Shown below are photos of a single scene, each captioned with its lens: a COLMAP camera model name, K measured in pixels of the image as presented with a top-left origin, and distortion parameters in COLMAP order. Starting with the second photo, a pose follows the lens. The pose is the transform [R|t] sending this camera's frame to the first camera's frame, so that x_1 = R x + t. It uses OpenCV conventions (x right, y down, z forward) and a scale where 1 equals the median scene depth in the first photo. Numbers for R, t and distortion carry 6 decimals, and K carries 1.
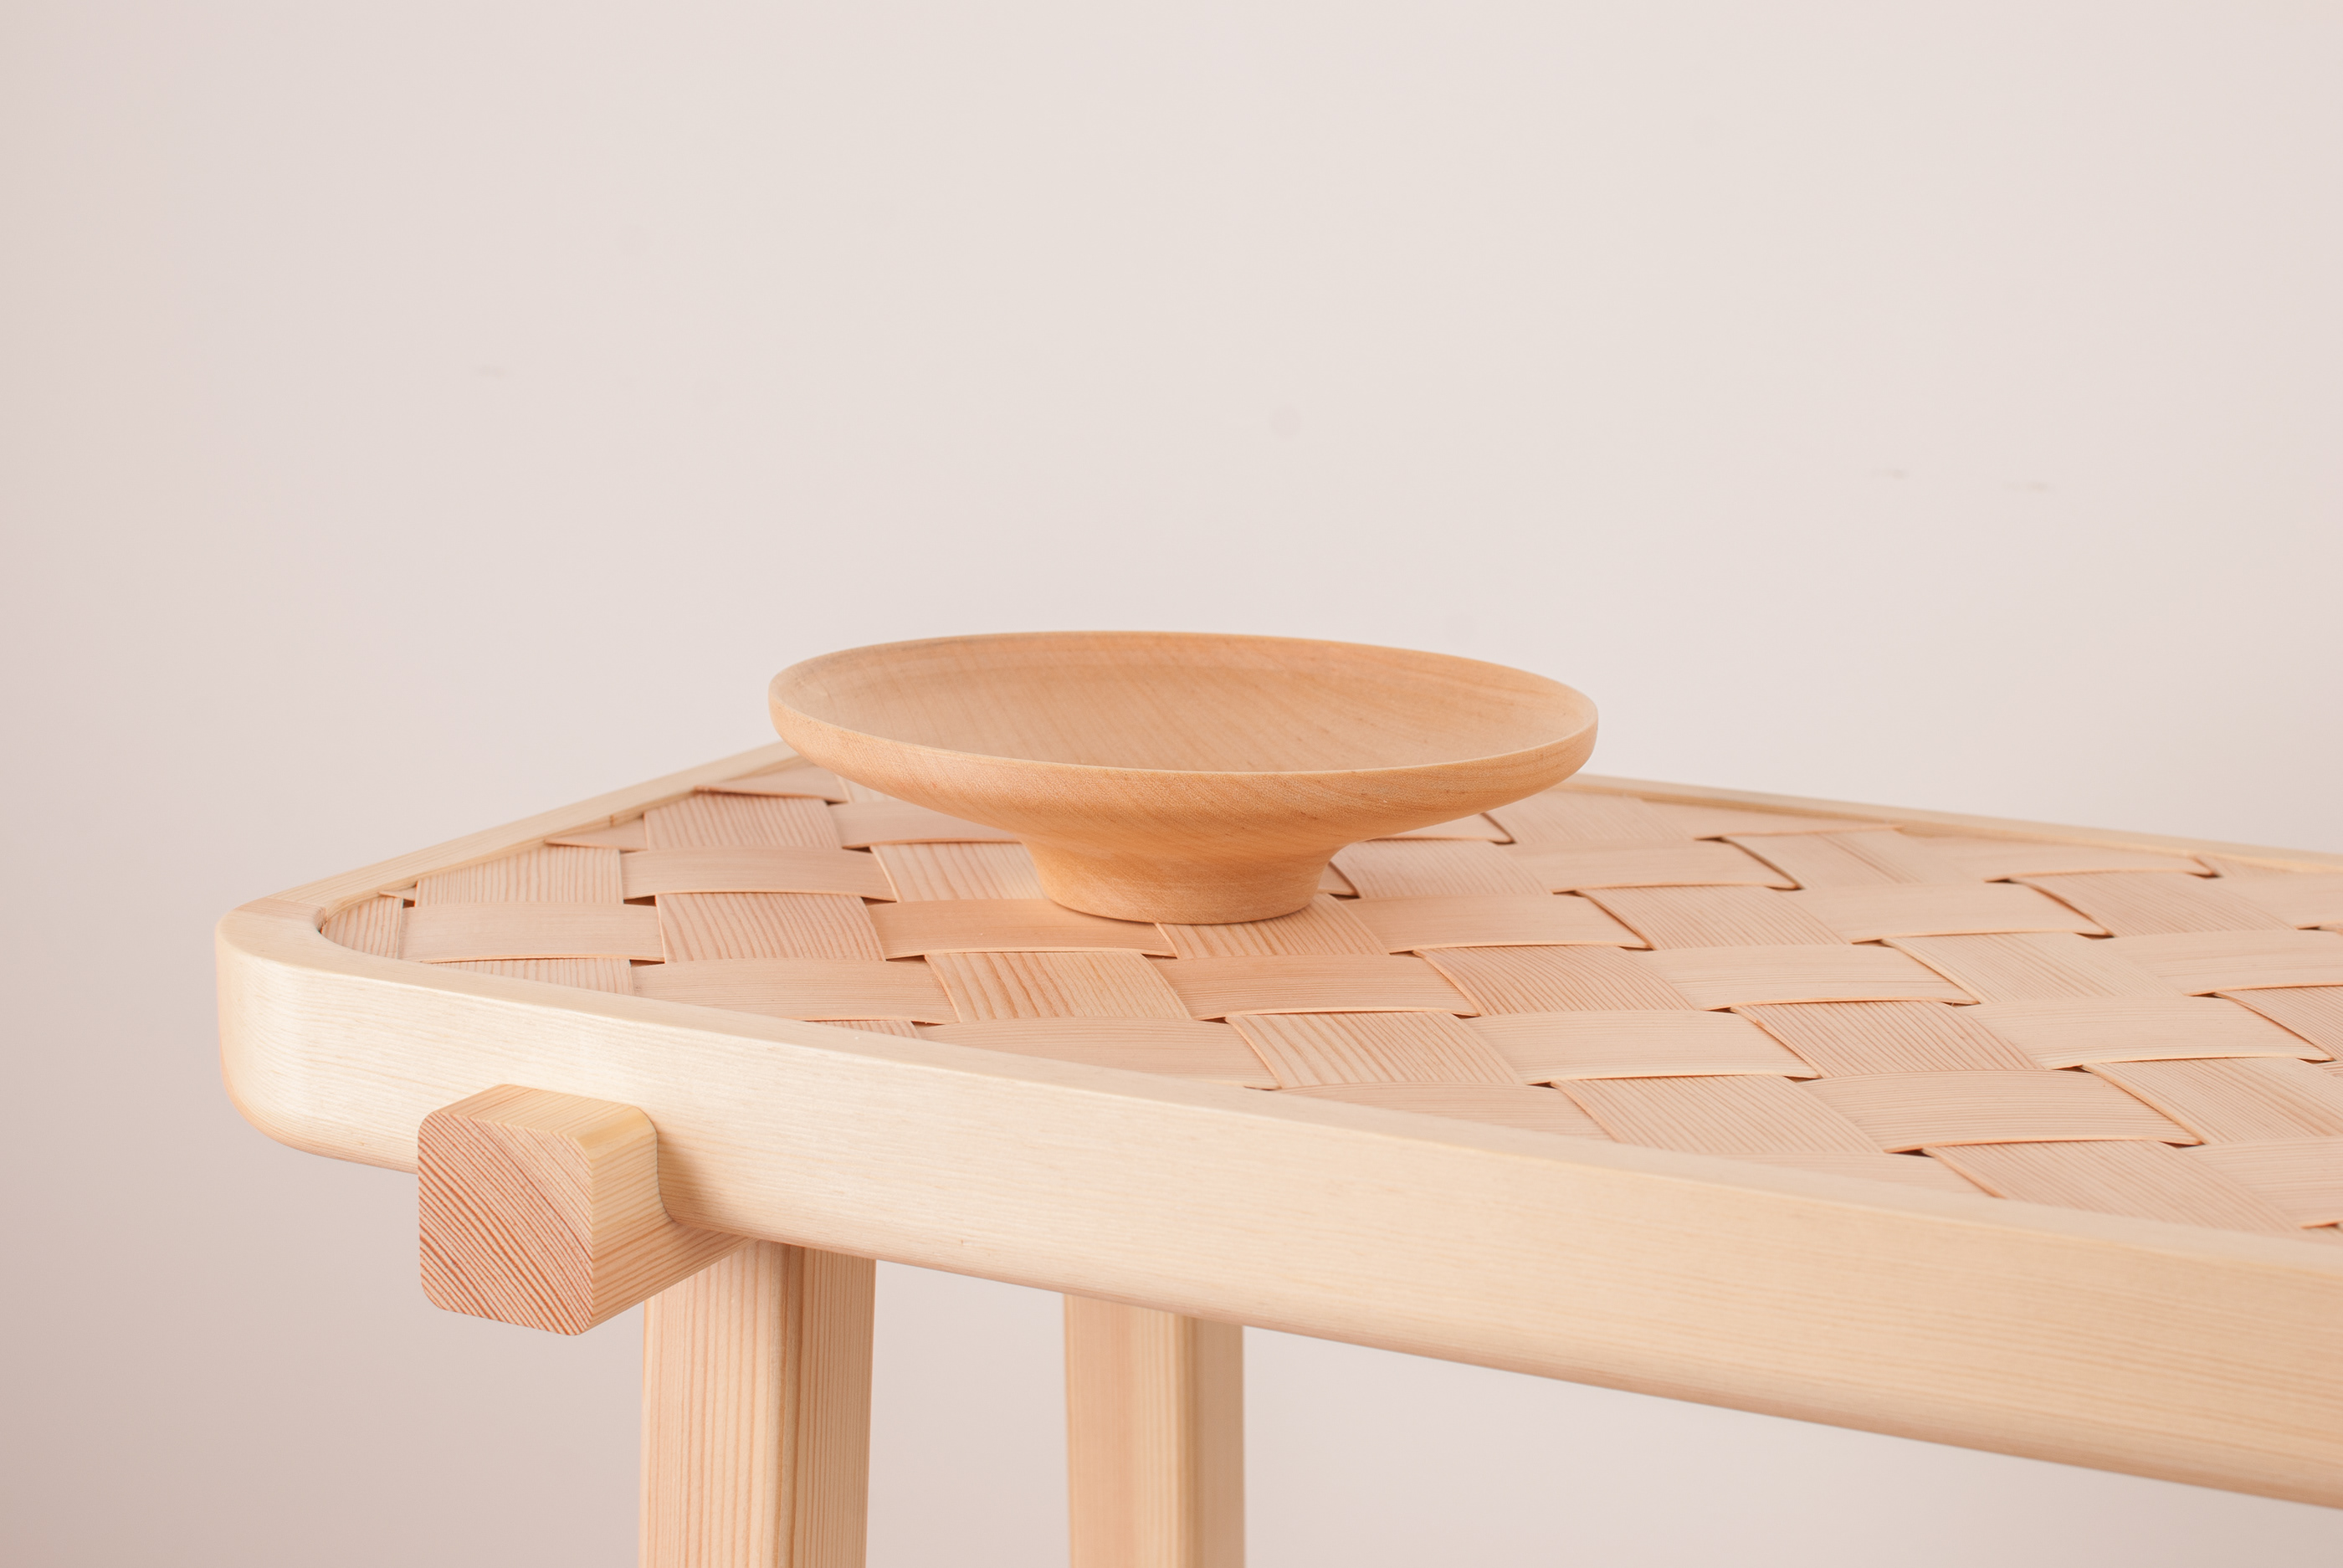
lens RADIAL K [[3615.4, 0, 1171.5], [0, 3615.4, 784.0], [0, 0, 1]] dist [-0.238873, 0.259060]
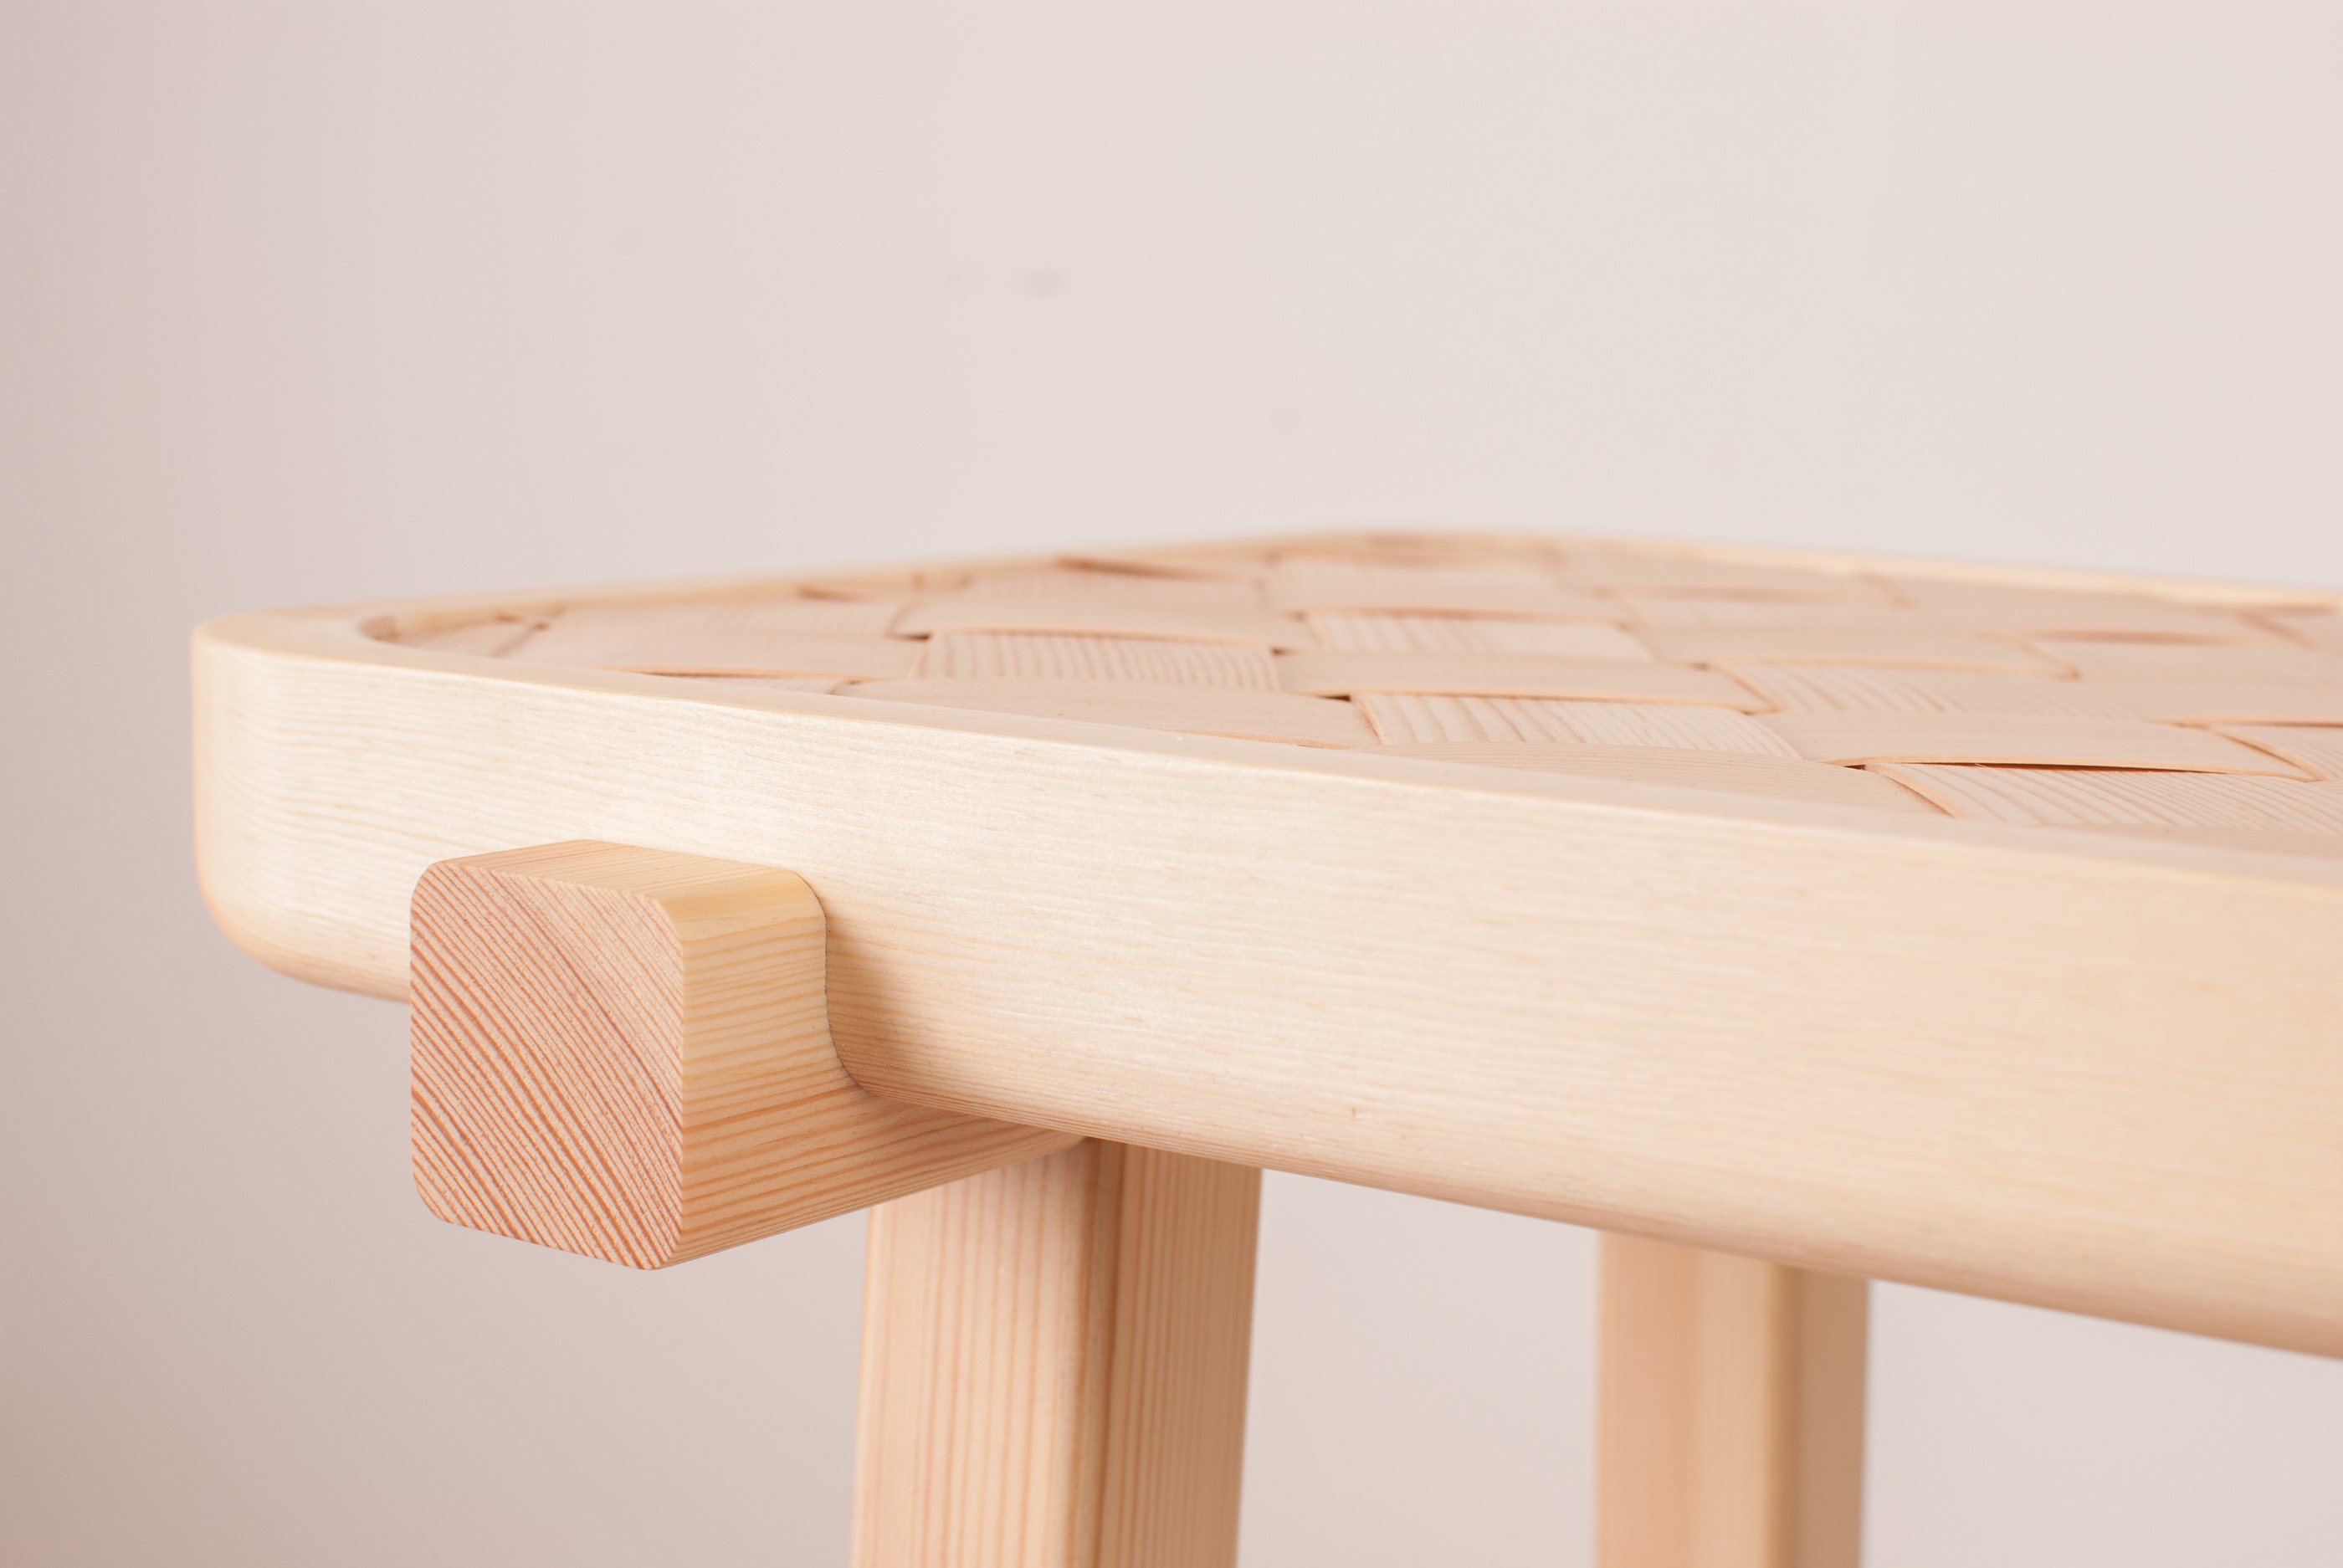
lens RADIAL K [[3615.4, 0, 1171.5], [0, 3615.4, 784.0], [0, 0, 1]] dist [-0.238873, 0.259060]
pose [[0.984627, 0.022681, -0.173189, 0.005674], [-0.033755, 0.997551, -0.061264, 0.108310], [0.171375, 0.066168, 0.982981, 0.455539]]
